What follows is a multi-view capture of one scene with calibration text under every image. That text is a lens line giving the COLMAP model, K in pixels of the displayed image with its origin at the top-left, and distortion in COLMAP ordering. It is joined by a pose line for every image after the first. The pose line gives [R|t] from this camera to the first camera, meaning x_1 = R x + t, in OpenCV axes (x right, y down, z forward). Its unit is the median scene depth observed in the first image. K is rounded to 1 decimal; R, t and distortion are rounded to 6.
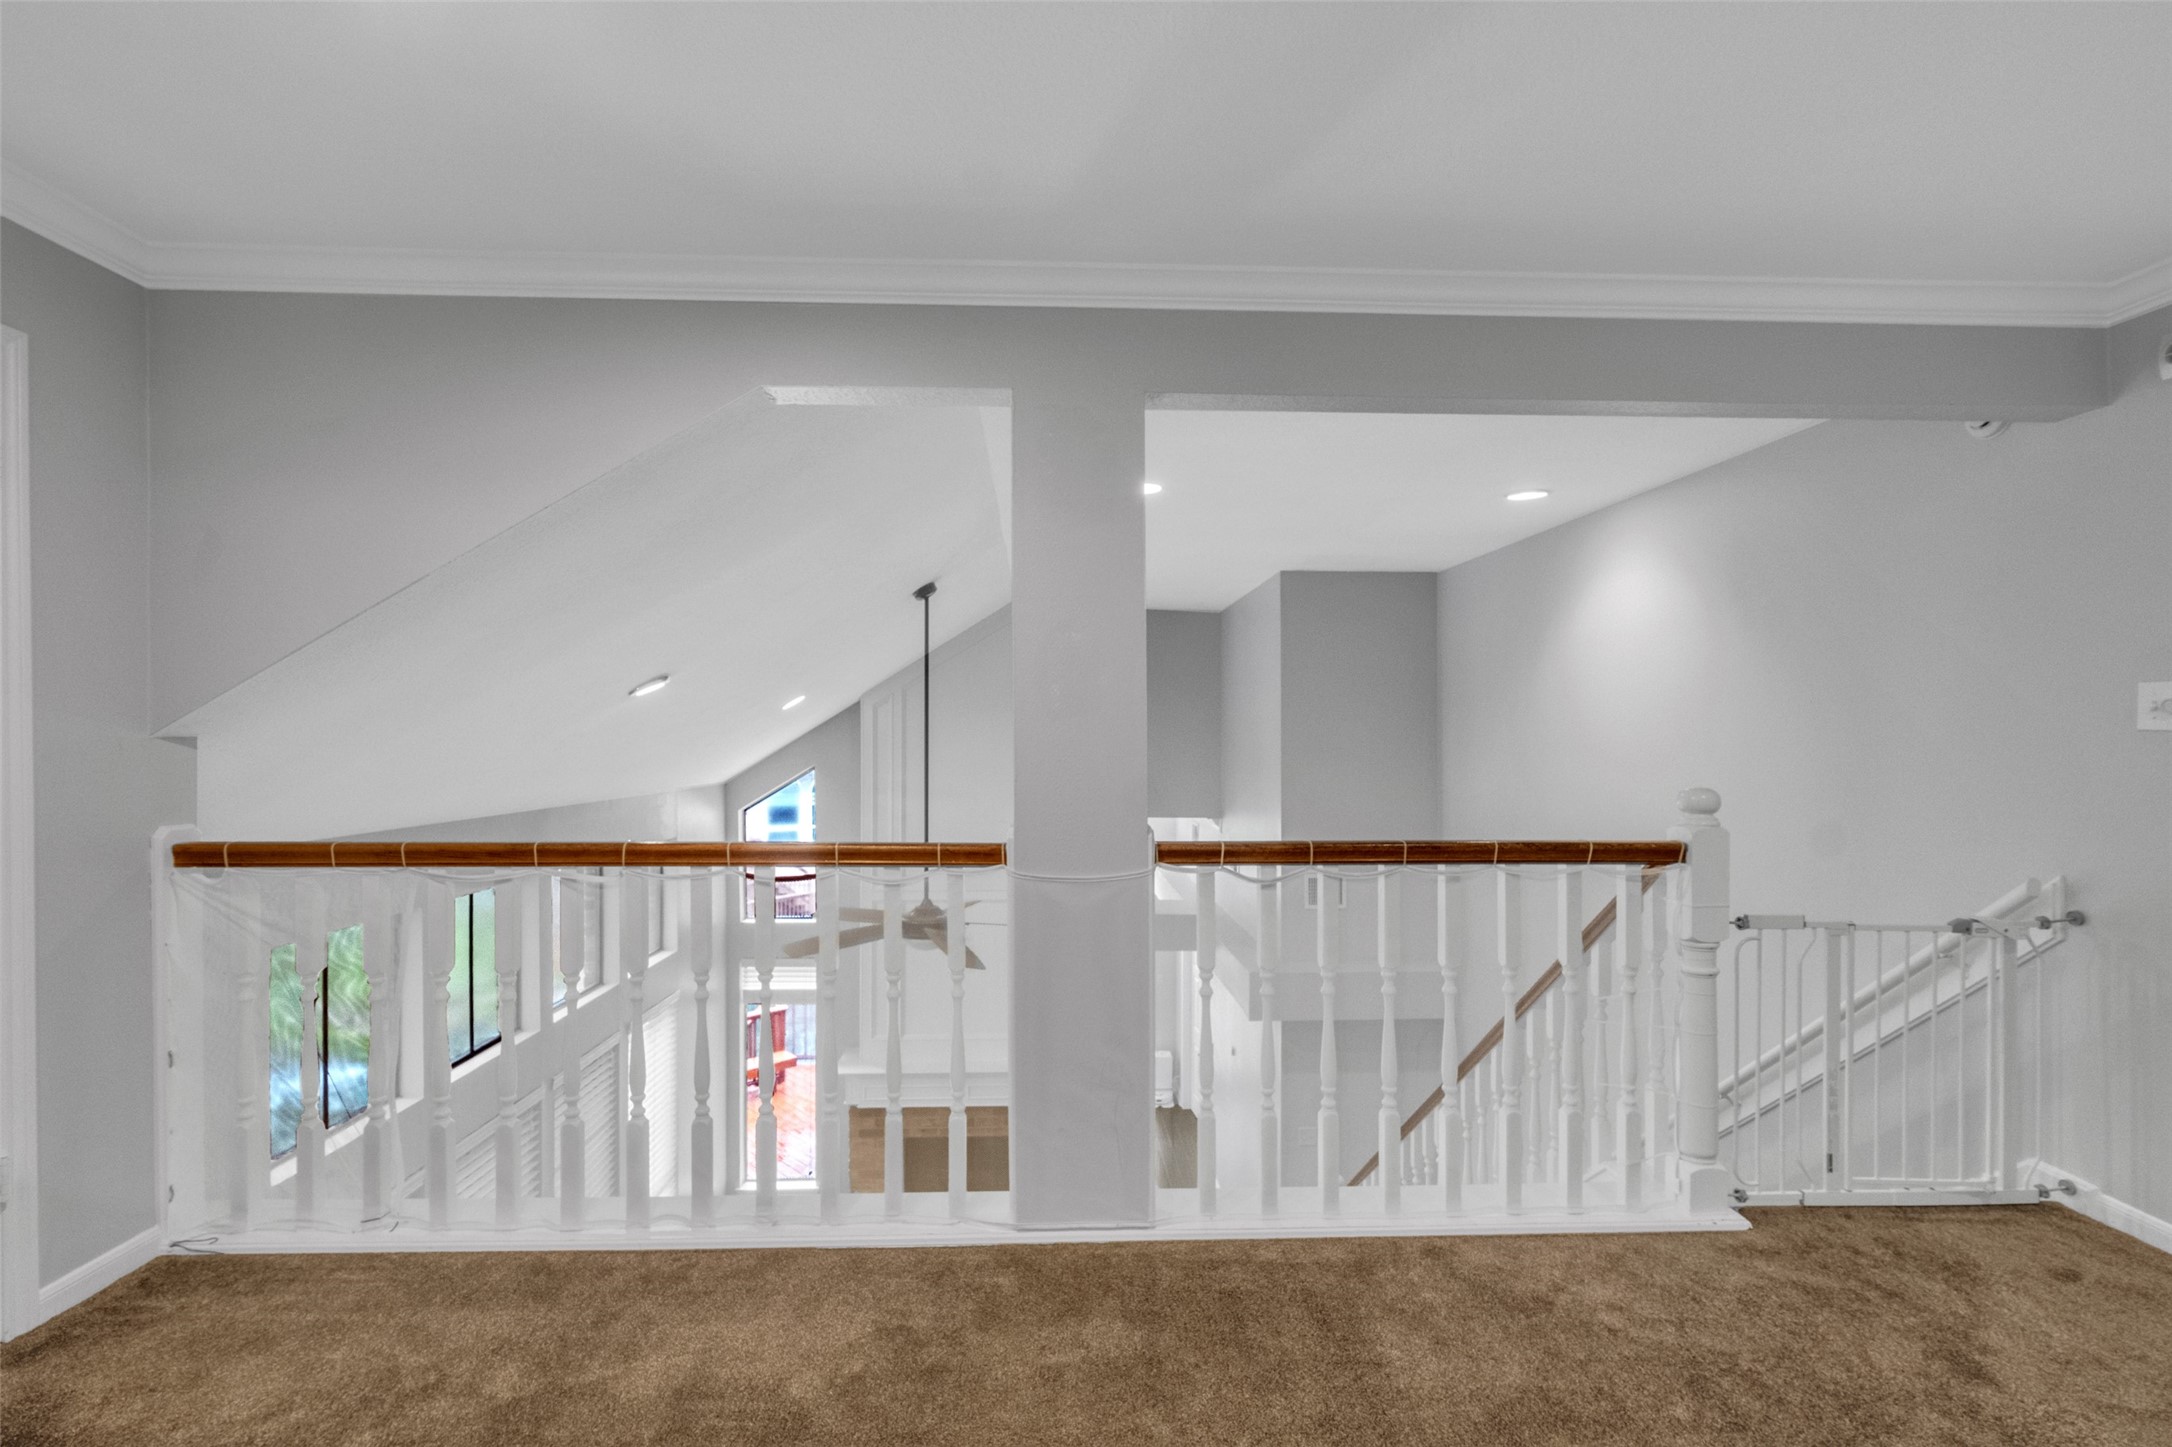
lens RADIAL K [[953.8, 0, 1078.8], [0, 953.8, 733.9], [0, 0, 1]] dist [-0.002039, 0.000009]
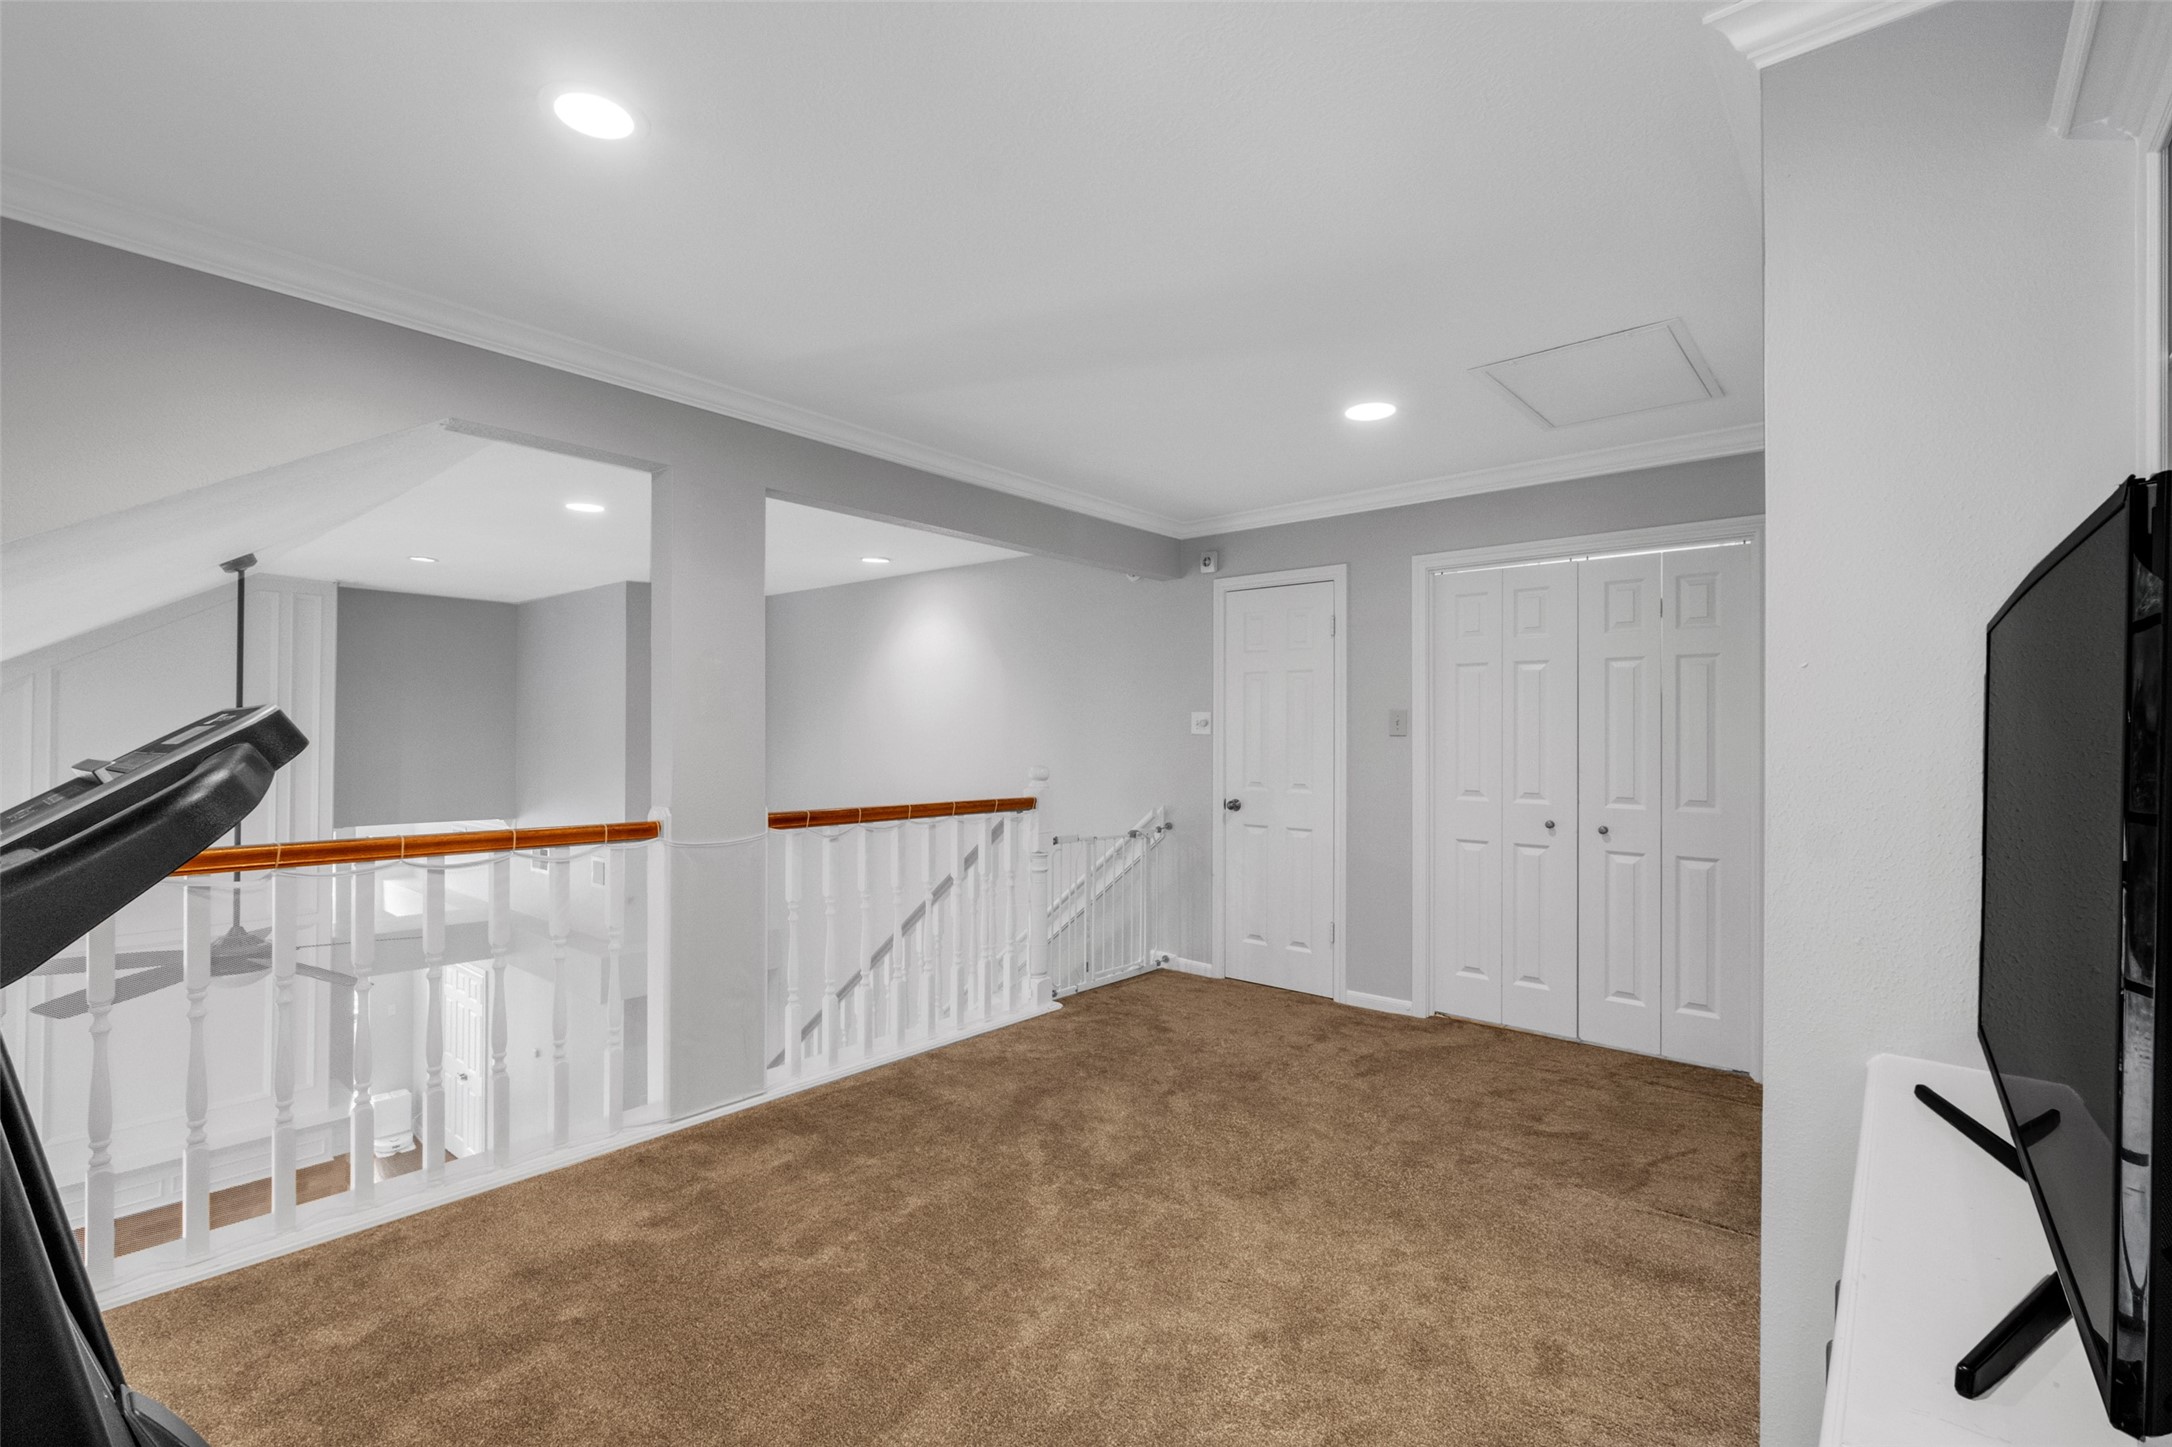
lens RADIAL K [[953.8, 0, 1078.8], [0, 953.8, 733.9], [0, 0, 1]] dist [-0.002039, 0.000009]
pose [[0.678605, 0.004102, 0.734492, -0.606466], [-0.006554, 0.999978, 0.000471, -0.003963], [-0.734474, -0.005133, 0.678618, -0.252998]]
